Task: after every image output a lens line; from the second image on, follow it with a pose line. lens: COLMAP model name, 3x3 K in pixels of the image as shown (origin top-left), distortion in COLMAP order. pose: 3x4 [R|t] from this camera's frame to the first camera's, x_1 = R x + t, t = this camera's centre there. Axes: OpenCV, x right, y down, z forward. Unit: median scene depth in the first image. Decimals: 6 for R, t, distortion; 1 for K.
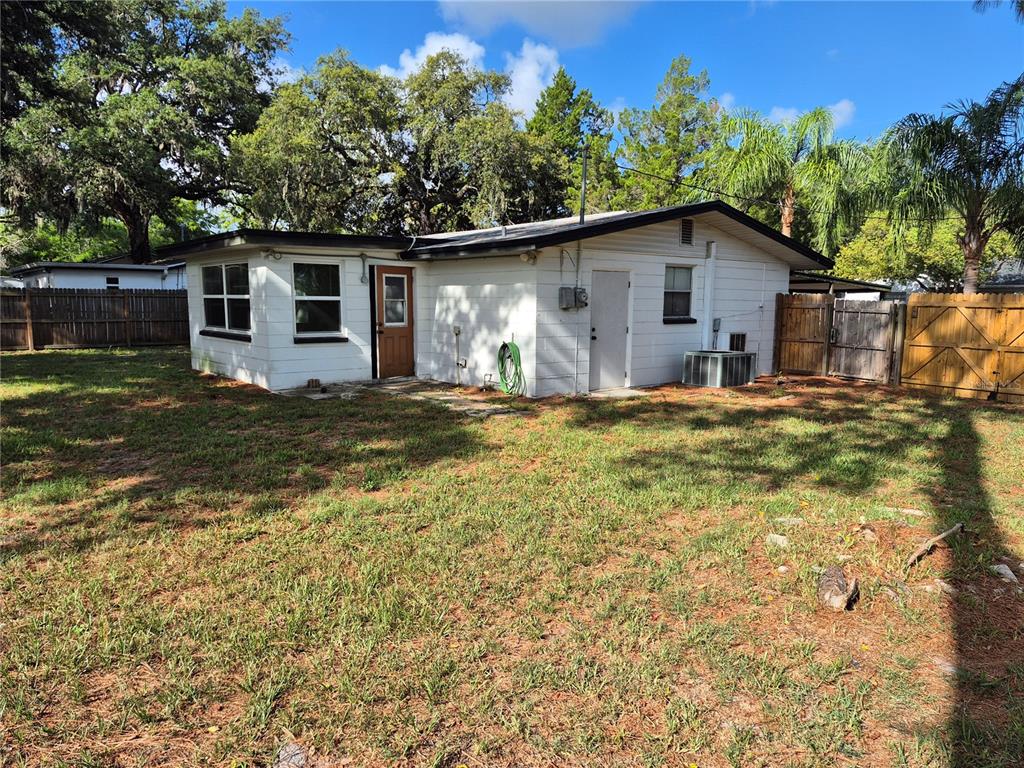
lens RADIAL K [[711.6, 0, 501.5], [0, 711.6, 381.2], [0, 0, 1]] dist [0.072430, -0.063205]
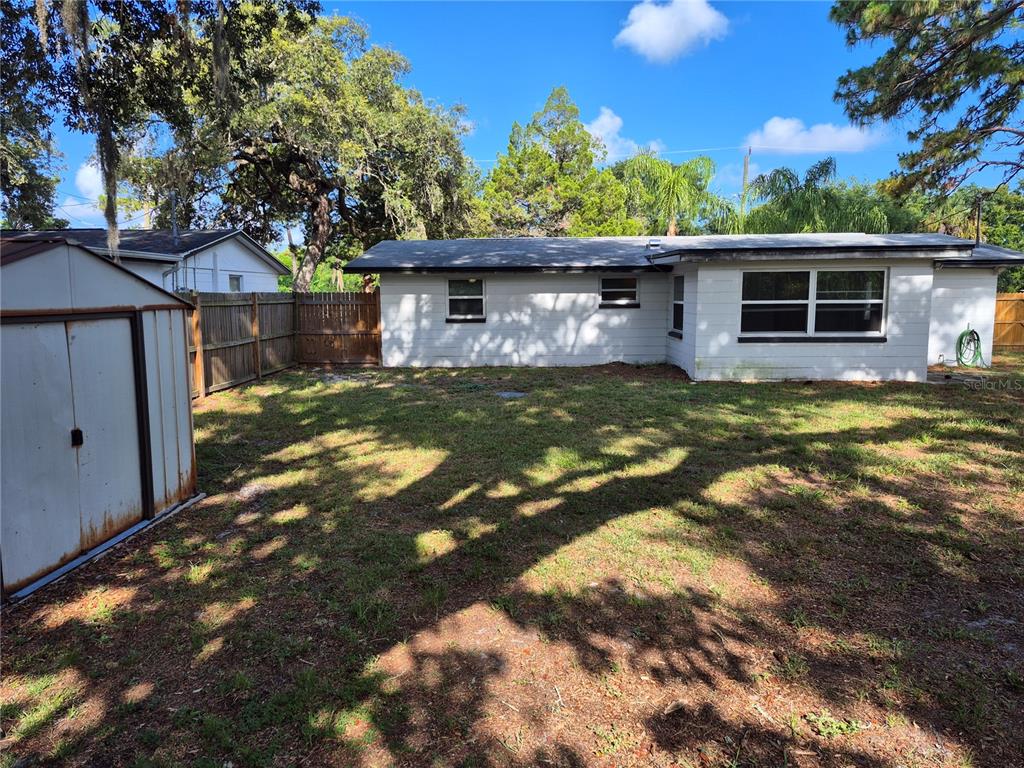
lens RADIAL K [[707.4, 0, 508.9], [0, 707.4, 381.3], [0, 0, 1]] dist [-0.002778, 0.000338]
pose [[0.666221, -0.099823, 0.739043, -2.349515], [0.093372, 0.994368, 0.050138, -0.156254], [-0.739886, 0.035603, 0.671790, 1.062875]]
